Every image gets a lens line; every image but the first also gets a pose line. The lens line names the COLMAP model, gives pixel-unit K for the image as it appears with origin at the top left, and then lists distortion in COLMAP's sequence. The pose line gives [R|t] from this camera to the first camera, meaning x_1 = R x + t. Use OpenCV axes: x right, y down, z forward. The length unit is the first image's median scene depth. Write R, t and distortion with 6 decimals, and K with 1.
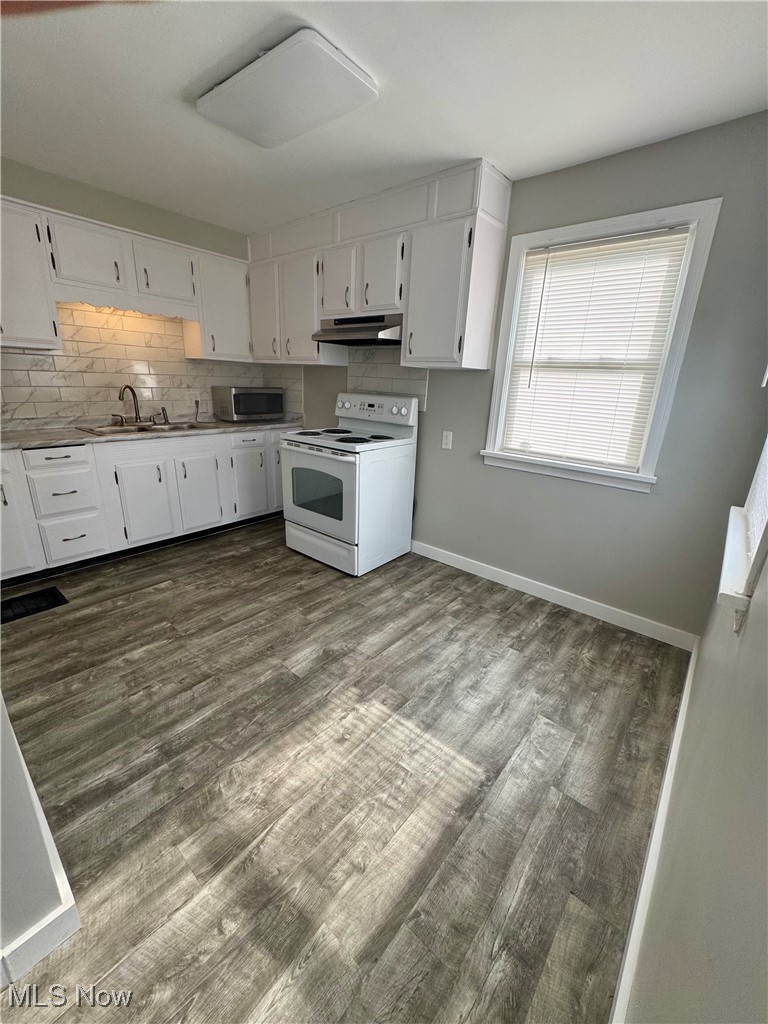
lens RADIAL K [[410.2, 0, 384.0], [0, 410.2, 512.0], [0, 0, 1]] dist [-0.001119, 0.000039]
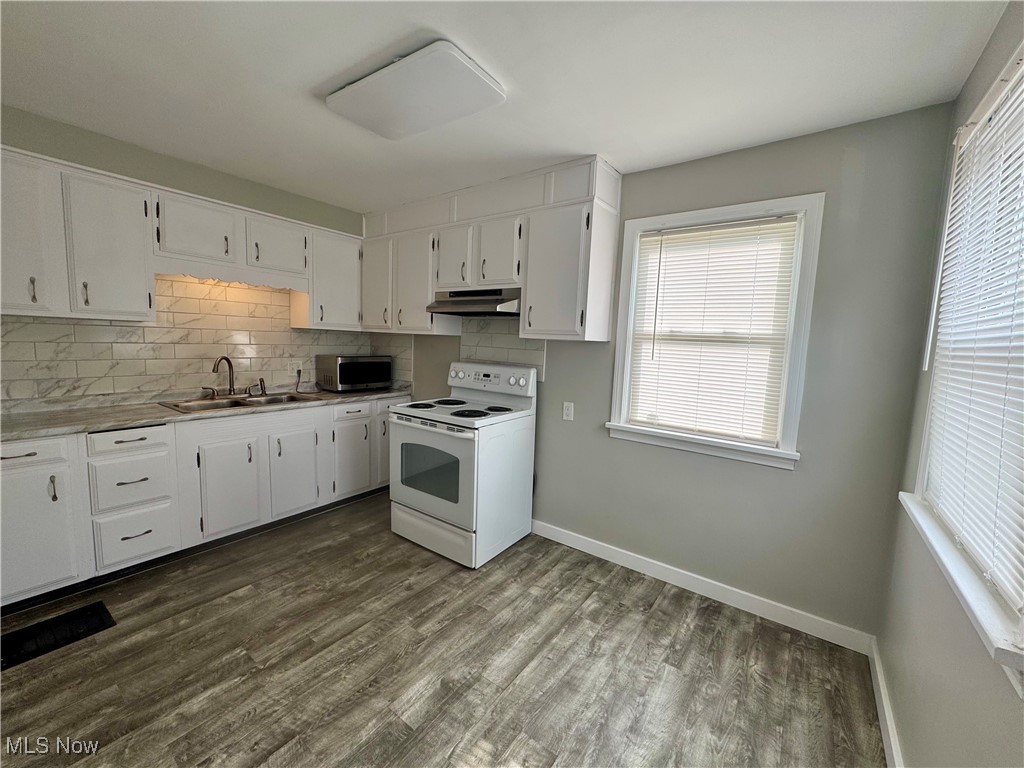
lens RADIAL K [[410.2, 0, 510.5], [0, 410.2, 384.3], [0, 0, 1]] dist [-0.001119, 0.000039]
pose [[0.997615, -0.009817, 0.068322, -0.055025], [0.023344, 0.979494, -0.200115, -0.060823], [-0.064957, 0.201233, 0.977387, 0.080891]]
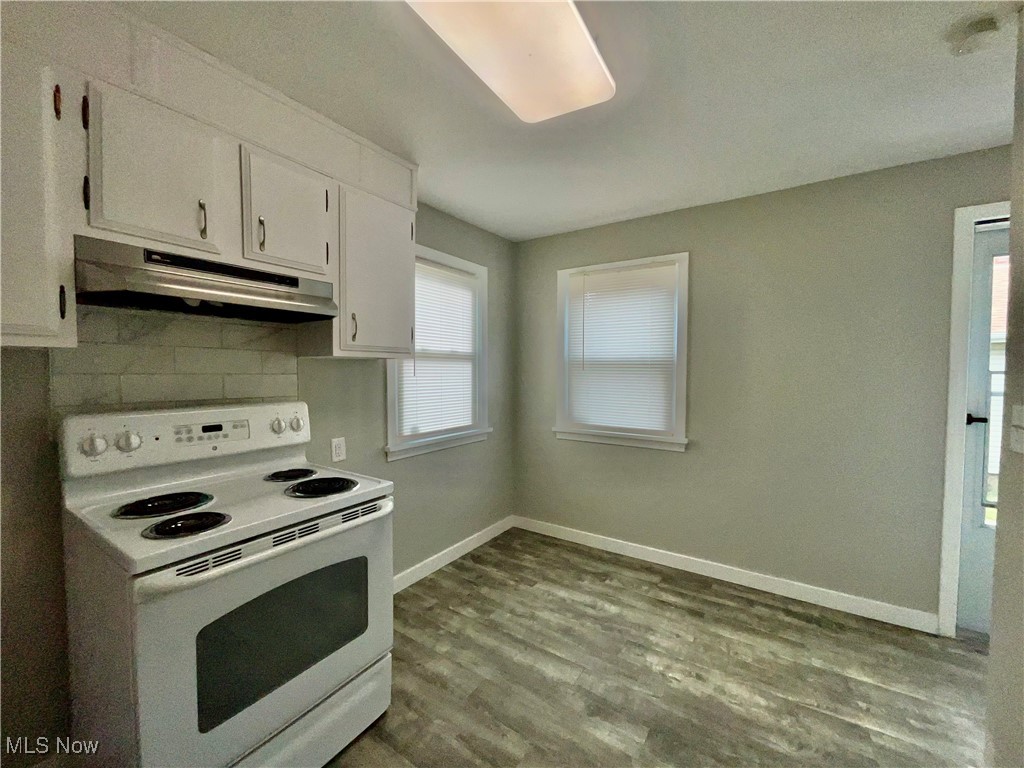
lens RADIAL K [[416.6, 0, 512.0], [0, 416.6, 384.0], [0, 0, 1]] dist [-0.000300, 0.000623]
pose [[-0.122404, -0.078001, 0.989411, -0.762725], [0.295208, 0.948925, 0.111330, -0.344683], [-0.947560, 0.305709, -0.093126, 0.911898]]
